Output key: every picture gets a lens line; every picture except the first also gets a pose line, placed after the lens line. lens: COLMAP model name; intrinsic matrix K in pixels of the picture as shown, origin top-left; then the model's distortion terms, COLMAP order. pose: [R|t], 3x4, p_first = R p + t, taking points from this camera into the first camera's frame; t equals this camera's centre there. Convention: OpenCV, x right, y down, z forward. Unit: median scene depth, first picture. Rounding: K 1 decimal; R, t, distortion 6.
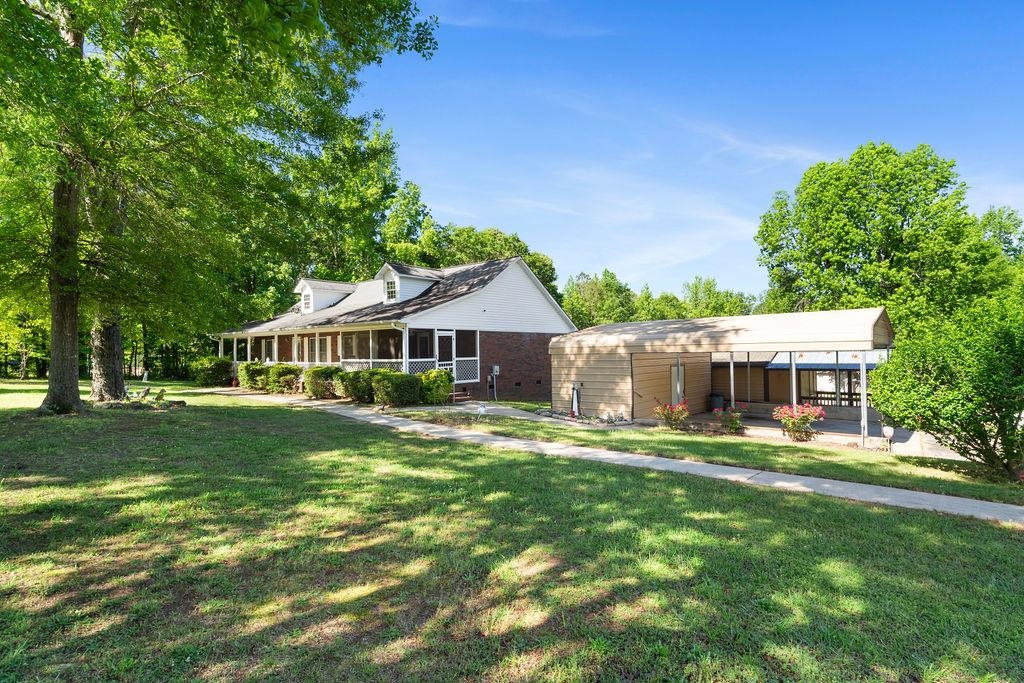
lens RADIAL K [[516.0, 0, 511.7], [0, 516.0, 347.6], [0, 0, 1]] dist [0.003672, 0.000108]
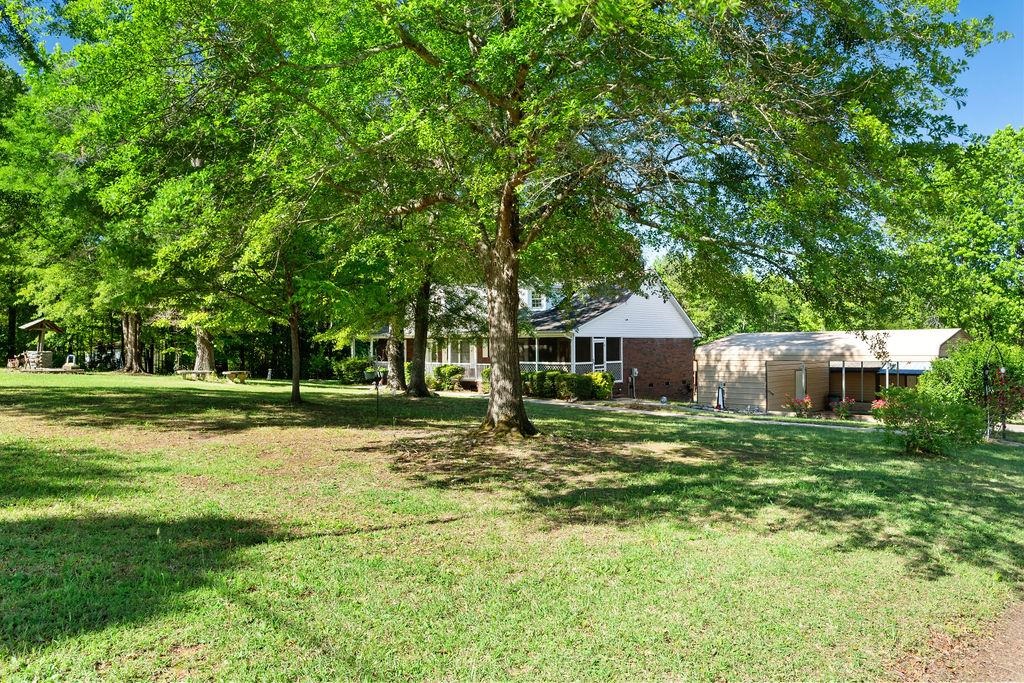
lens RADIAL K [[753.9, 0, 512.4], [0, 753.9, 339.1], [0, 0, 1]] dist [-0.011751, -0.002032]
pose [[0.999158, 0.008810, -0.040082, -0.245846], [-0.008789, 0.999961, 0.000683, -0.028618], [0.040087, -0.000331, 0.999196, -0.686961]]
